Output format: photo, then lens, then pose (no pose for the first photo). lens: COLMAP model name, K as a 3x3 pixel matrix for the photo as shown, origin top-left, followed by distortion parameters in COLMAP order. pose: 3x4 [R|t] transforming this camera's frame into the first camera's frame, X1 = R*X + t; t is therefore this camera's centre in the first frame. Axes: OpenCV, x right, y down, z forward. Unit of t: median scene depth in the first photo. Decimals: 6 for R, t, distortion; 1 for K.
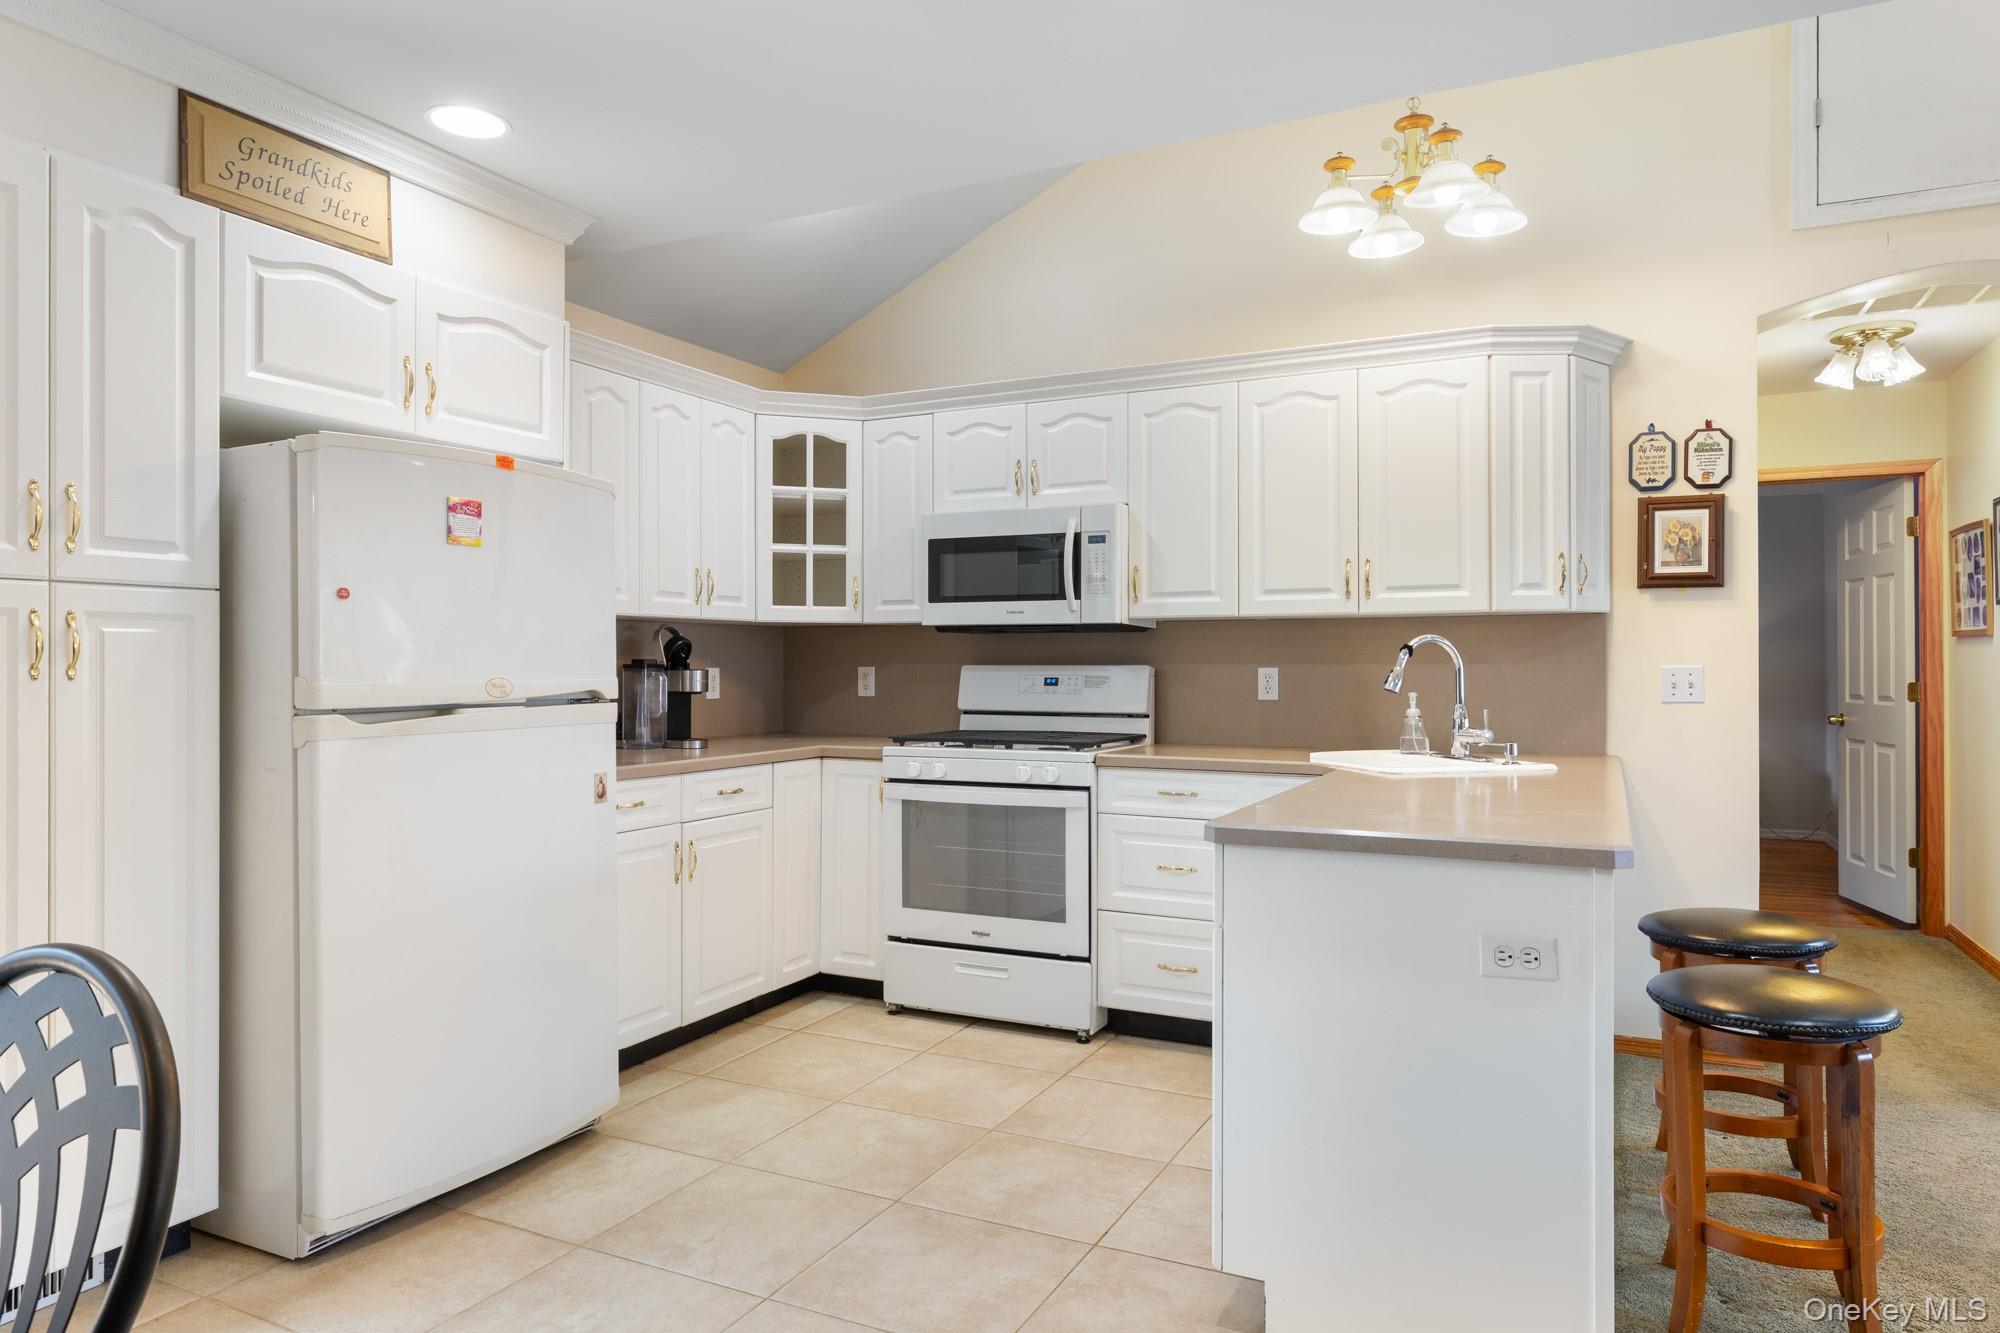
lens RADIAL K [[1228.9, 0, 997.8], [0, 1228.9, 669.0], [0, 0, 1]] dist [-0.003056, -0.002538]
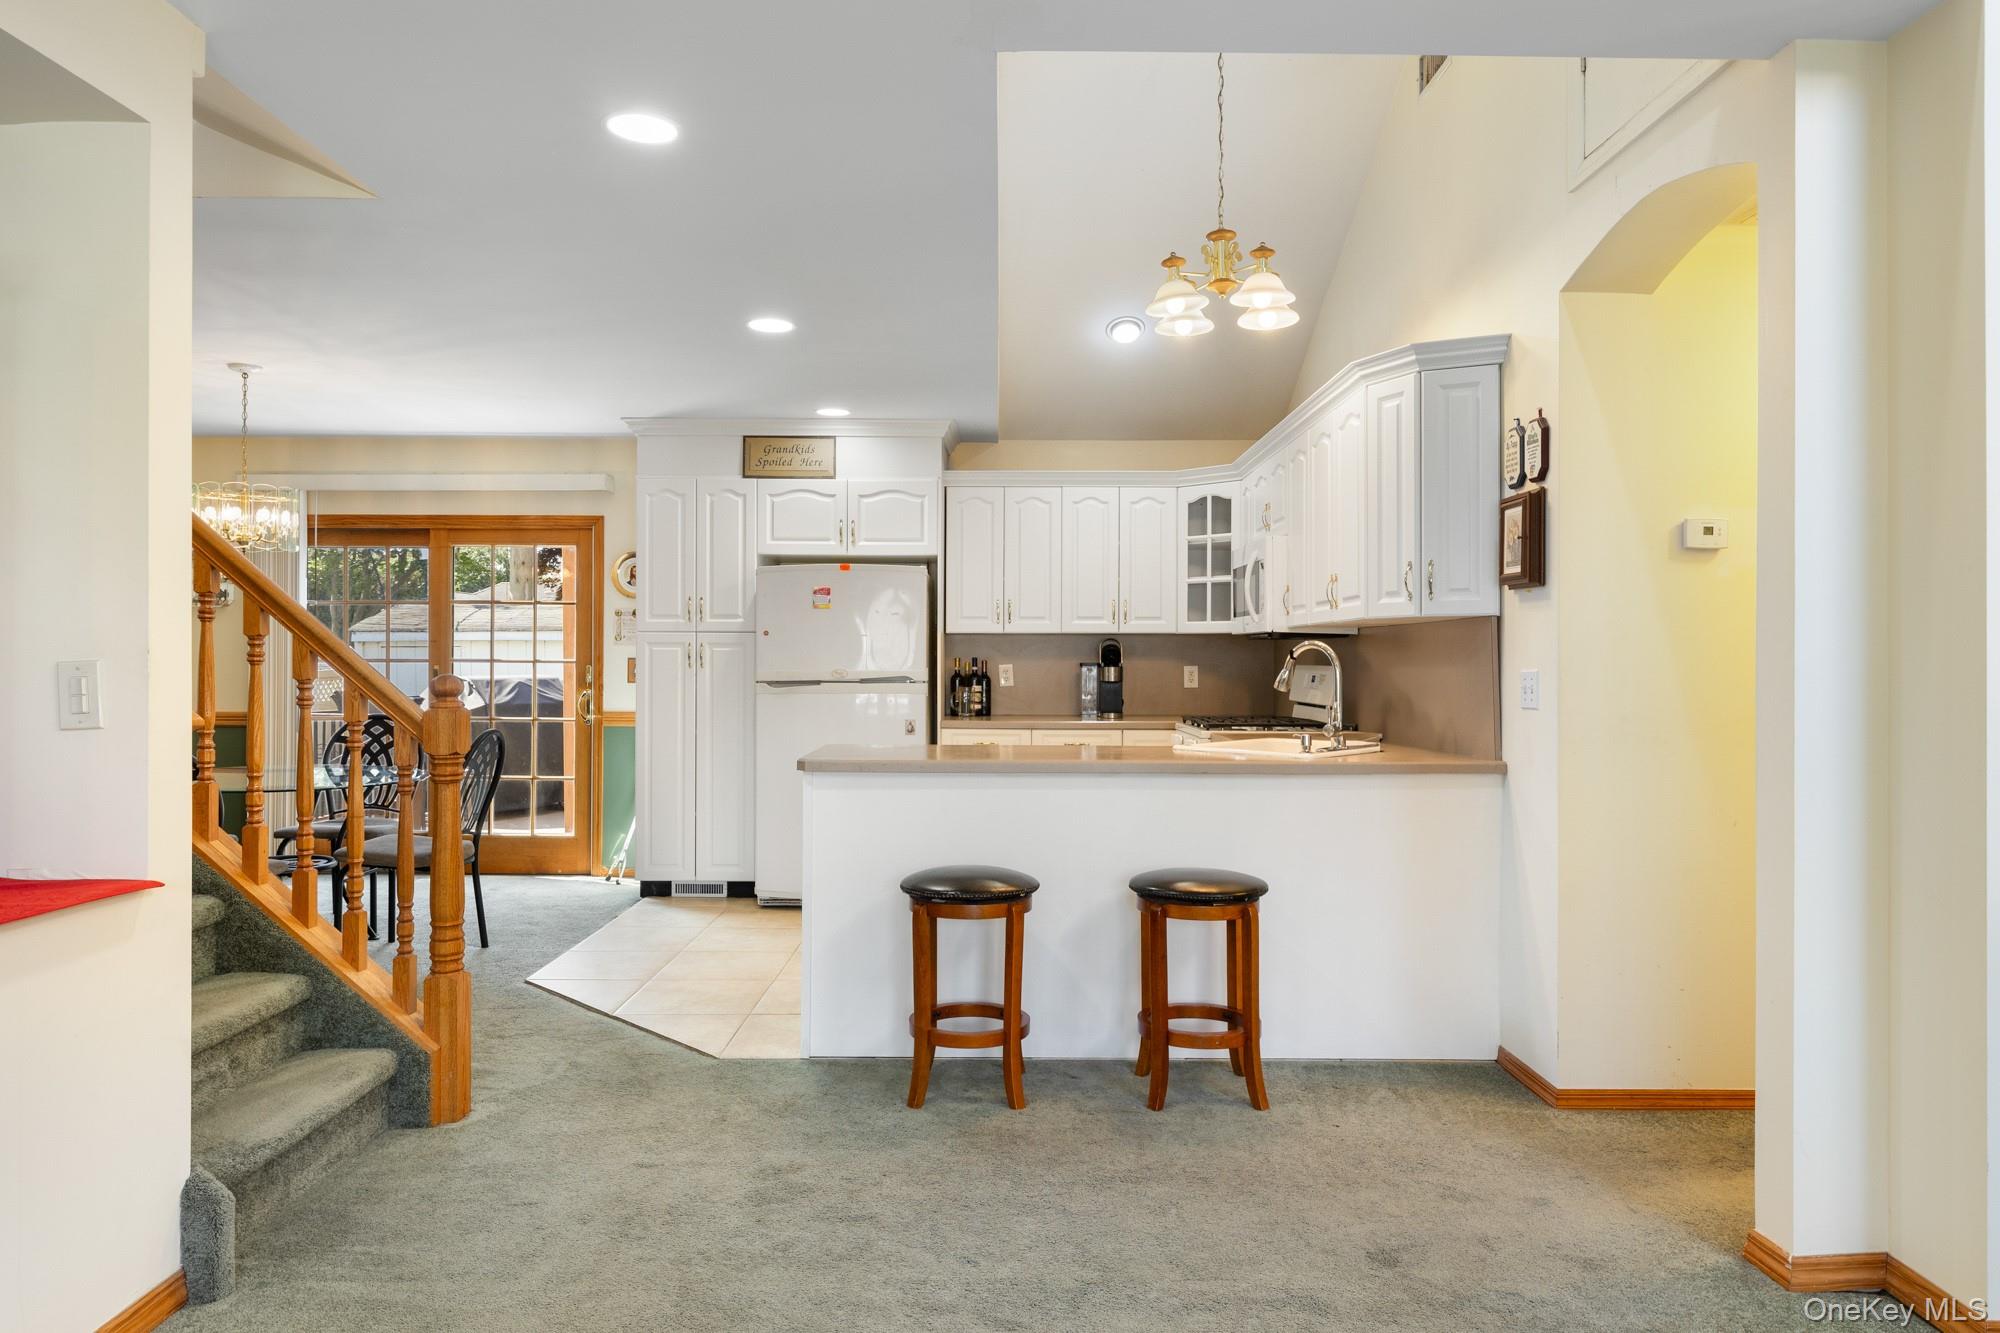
lens RADIAL K [[1264.0, 0, 1001.4], [0, 1264.0, 654.8], [0, 0, 1]] dist [-0.003489, -0.000503]
pose [[0.452339, -0.001169, -0.891845, 1.504297], [-0.005459, 0.999977, -0.004080, -0.008983], [0.891829, 0.006714, 0.452322, 0.231847]]
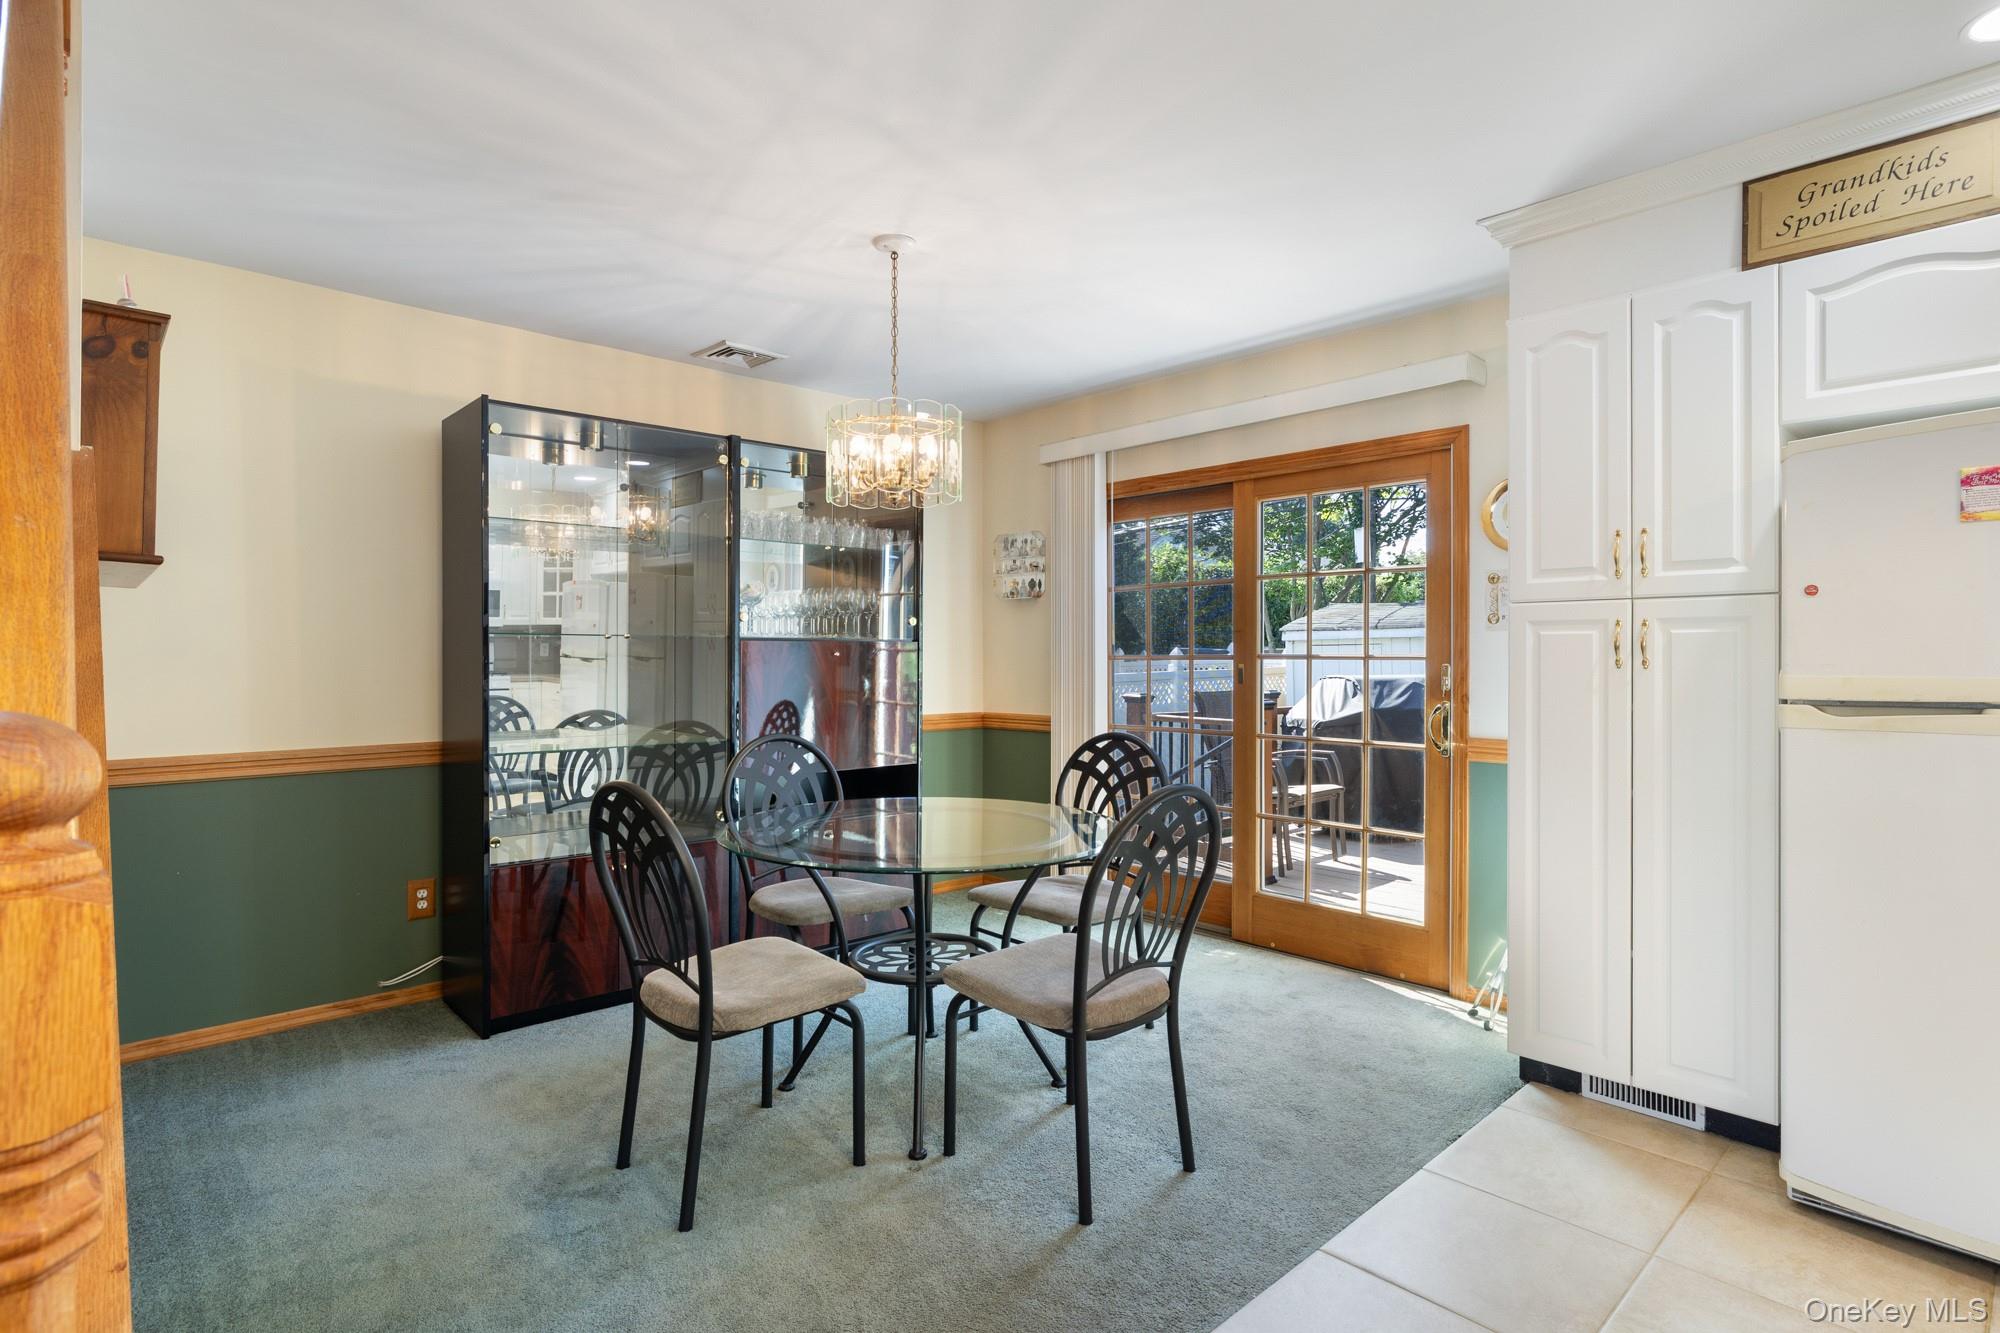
lens RADIAL K [[1012.3, 0, 994.3], [0, 1012.3, 660.6], [0, 0, 1]] dist [-0.003516, 0.000934]
pose [[-0.347545, 0.004580, -0.937652, 0.416901], [0.000065, 0.999988, 0.004861, -0.004399], [0.937663, 0.001629, -0.347541, 0.514030]]
